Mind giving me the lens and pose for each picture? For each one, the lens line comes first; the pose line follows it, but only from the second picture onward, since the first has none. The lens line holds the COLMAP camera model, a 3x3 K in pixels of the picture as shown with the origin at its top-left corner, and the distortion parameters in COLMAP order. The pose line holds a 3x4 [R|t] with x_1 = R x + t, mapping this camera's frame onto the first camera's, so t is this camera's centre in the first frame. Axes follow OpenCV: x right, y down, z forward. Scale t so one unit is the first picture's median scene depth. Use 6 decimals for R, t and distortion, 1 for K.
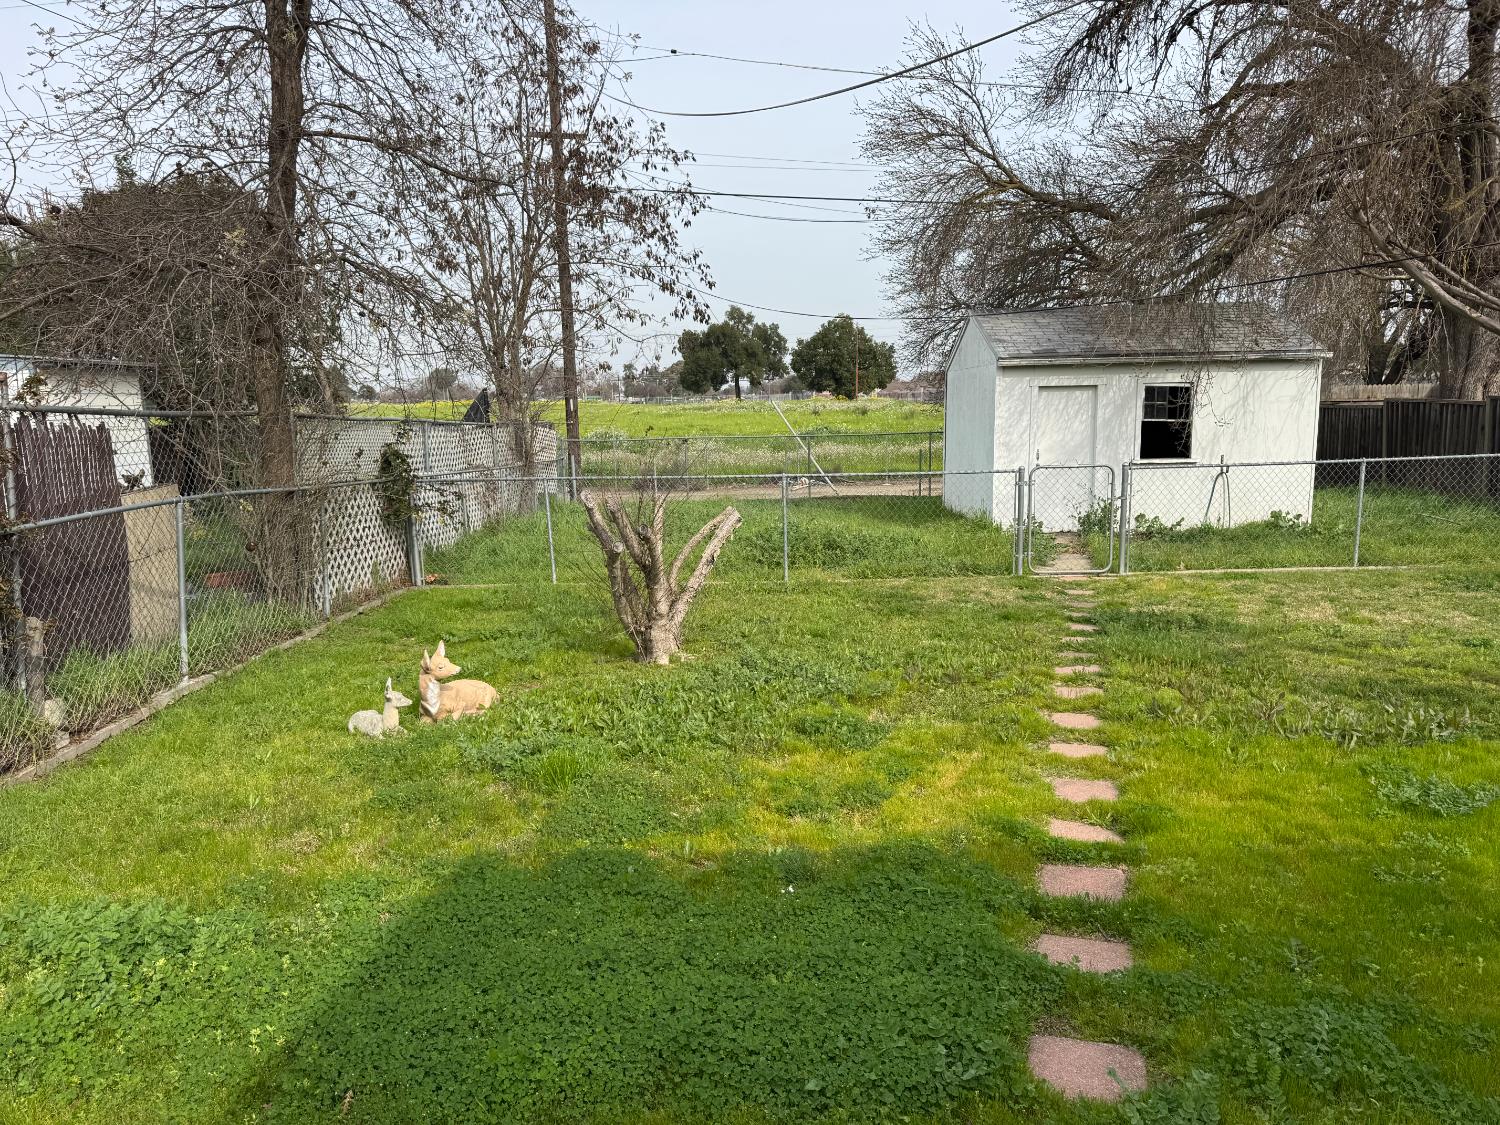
lens RADIAL K [[1037.7, 0, 751.0], [0, 1037.7, 581.6], [0, 0, 1]] dist [-0.012643, 0.000890]
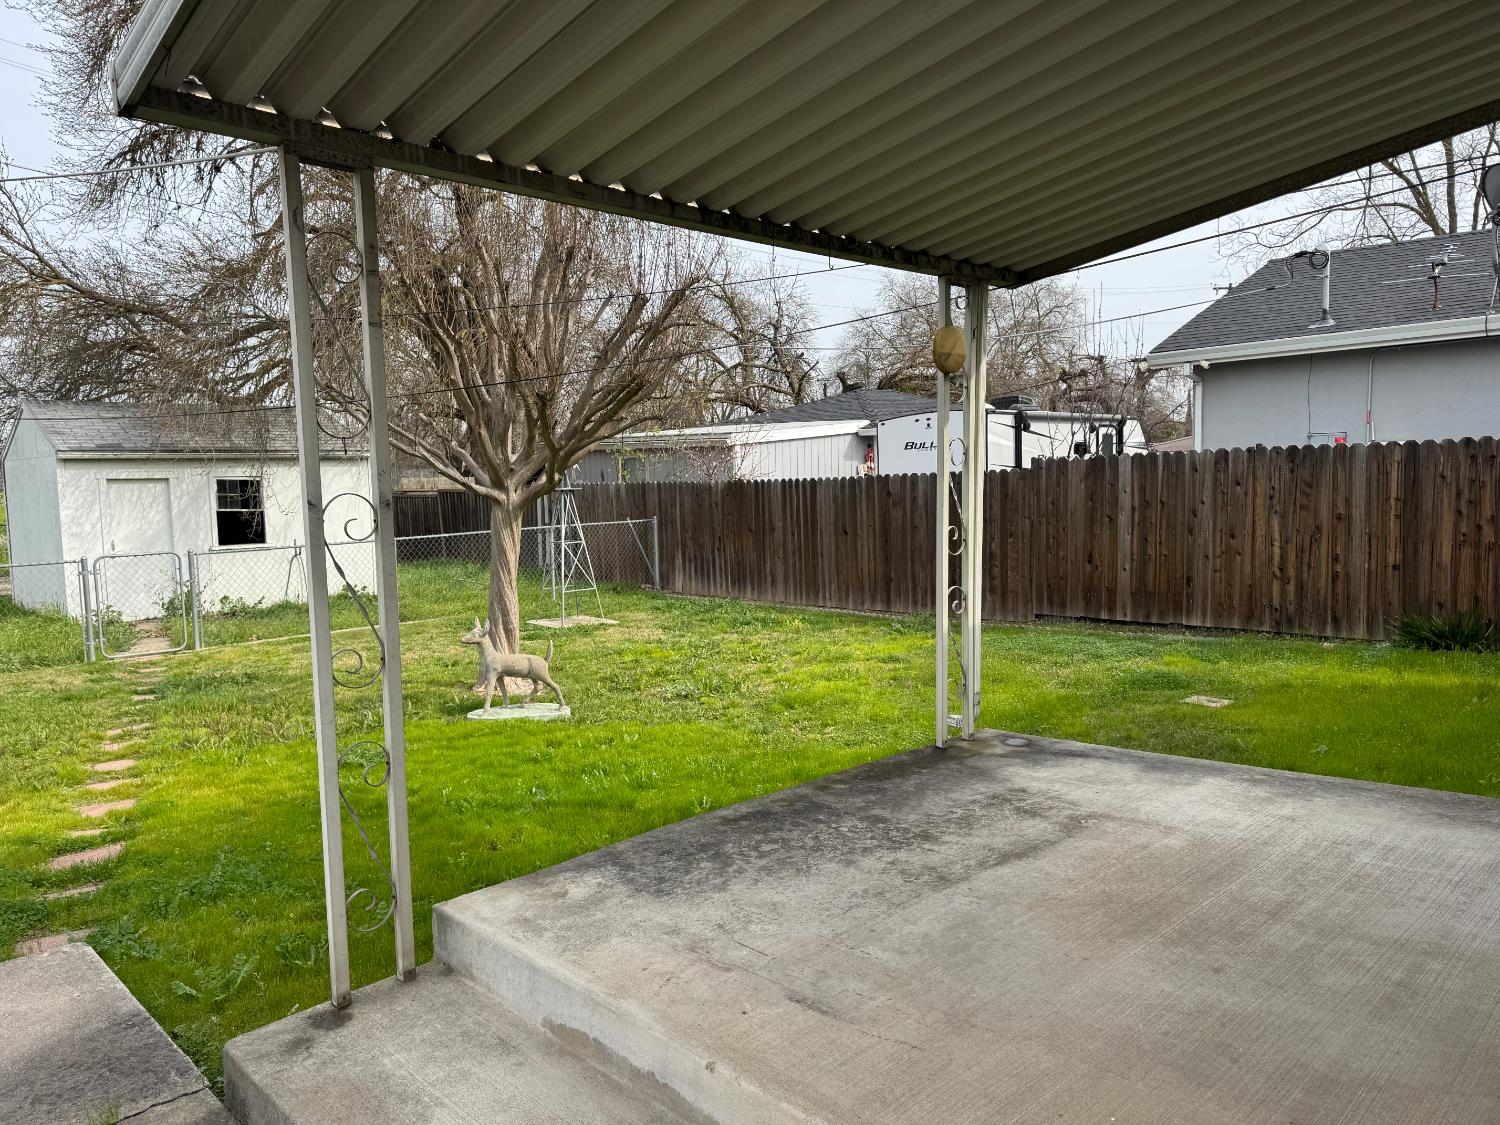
lens RADIAL K [[1037.7, 0, 751.0], [0, 1037.7, 581.6], [0, 0, 1]] dist [-0.012643, 0.000890]
pose [[0.706580, -0.062317, 0.704884, 0.003855], [0.120983, 0.992087, -0.033566, 0.023173], [-0.697214, 0.108996, 0.708528, -0.154993]]
